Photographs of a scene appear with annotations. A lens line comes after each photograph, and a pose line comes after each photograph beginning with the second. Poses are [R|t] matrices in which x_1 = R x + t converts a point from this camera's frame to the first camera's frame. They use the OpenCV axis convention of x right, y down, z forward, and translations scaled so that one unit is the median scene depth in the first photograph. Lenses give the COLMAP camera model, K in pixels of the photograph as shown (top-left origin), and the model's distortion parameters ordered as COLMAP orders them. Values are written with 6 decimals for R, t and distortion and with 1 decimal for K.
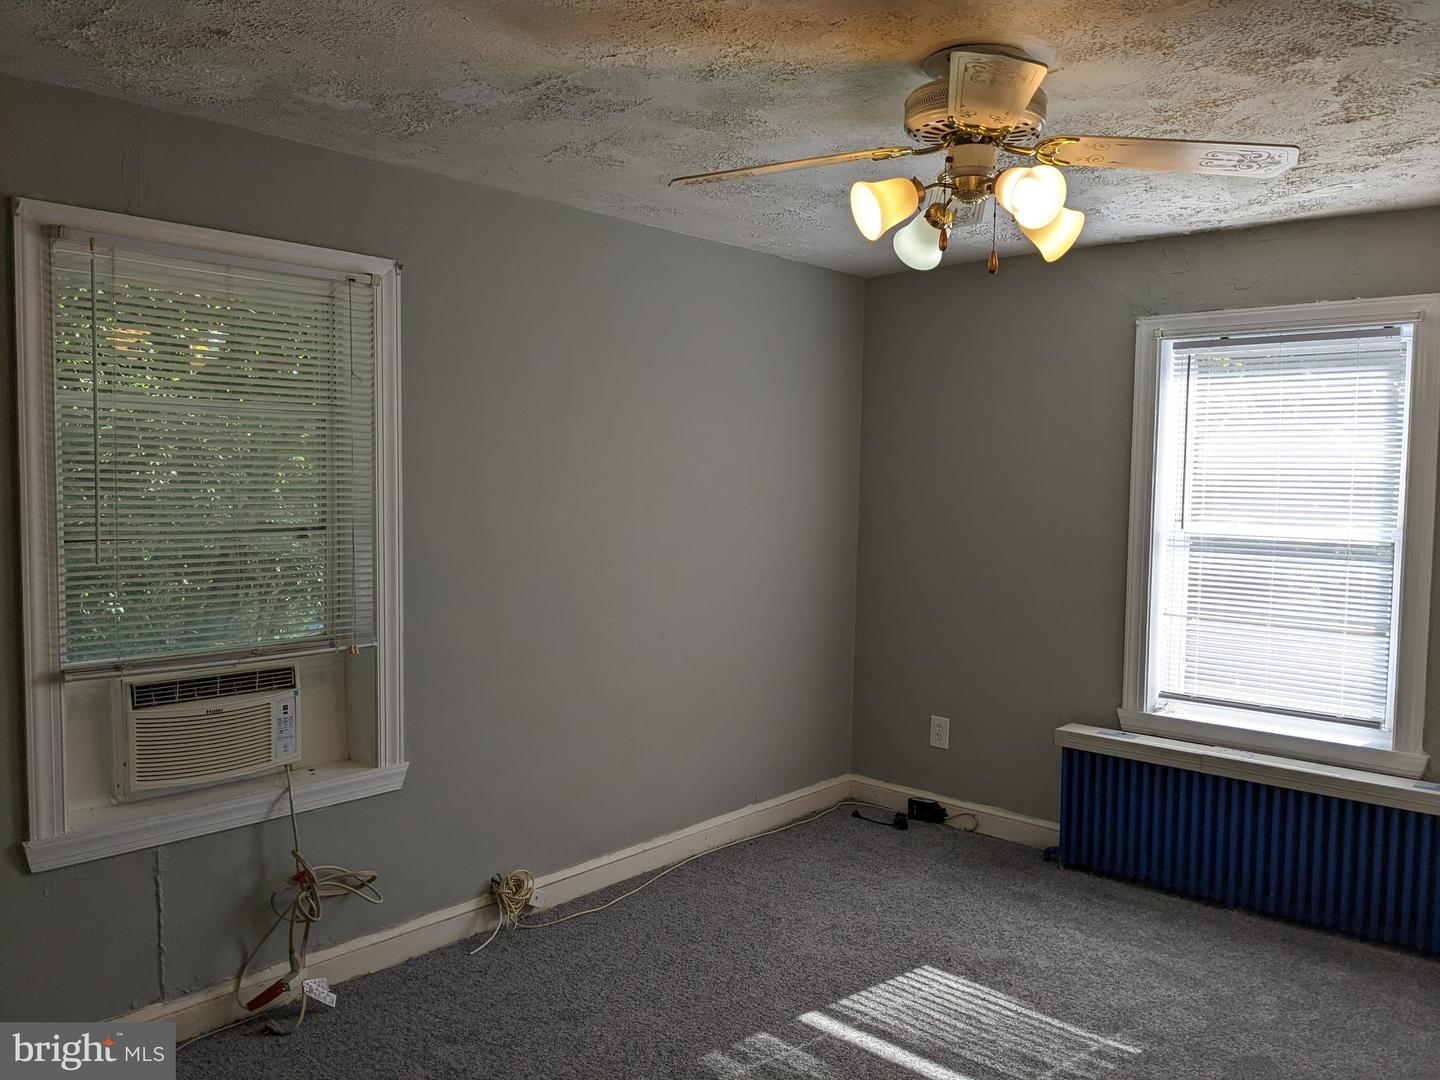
lens RADIAL K [[1143.8, 0, 716.9], [0, 1143.8, 549.7], [0, 0, 1]] dist [0.037842, -0.070436]
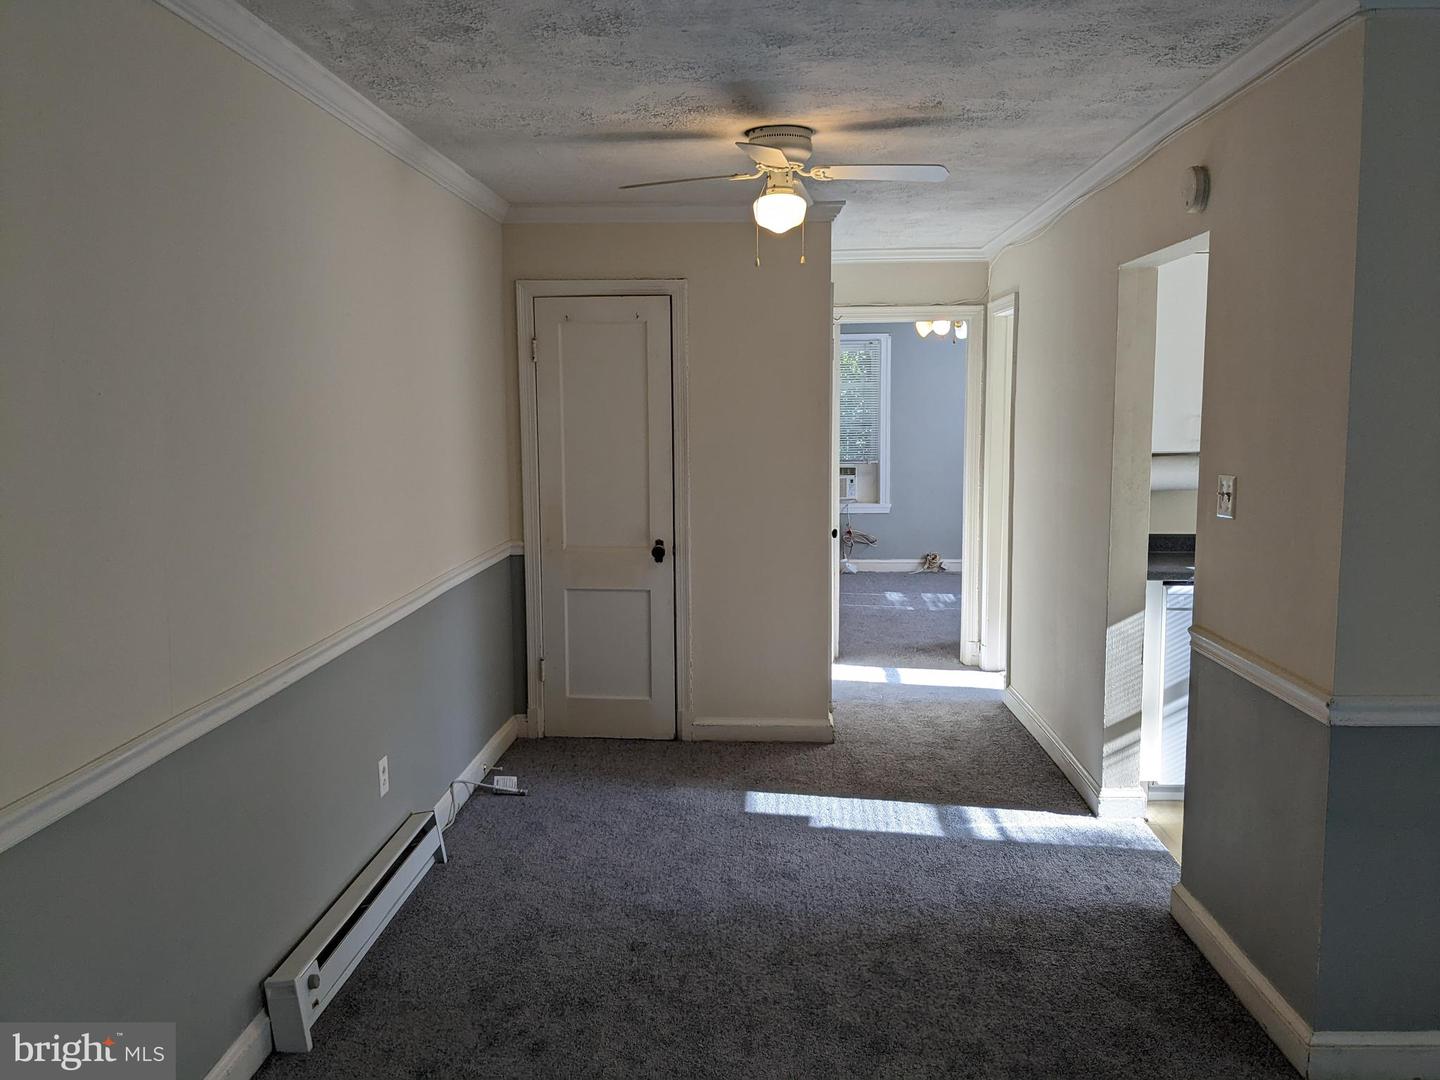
lens RADIAL K [[1143.8, 0, 715.7], [0, 1143.8, 538.8], [0, 0, 1]] dist [0.037842, -0.070436]
pose [[0.601760, 0.073949, -0.795246, 1.896161], [-0.038323, 0.997231, 0.063732, 0.109633], [0.797757, -0.007875, 0.602927, -1.188858]]
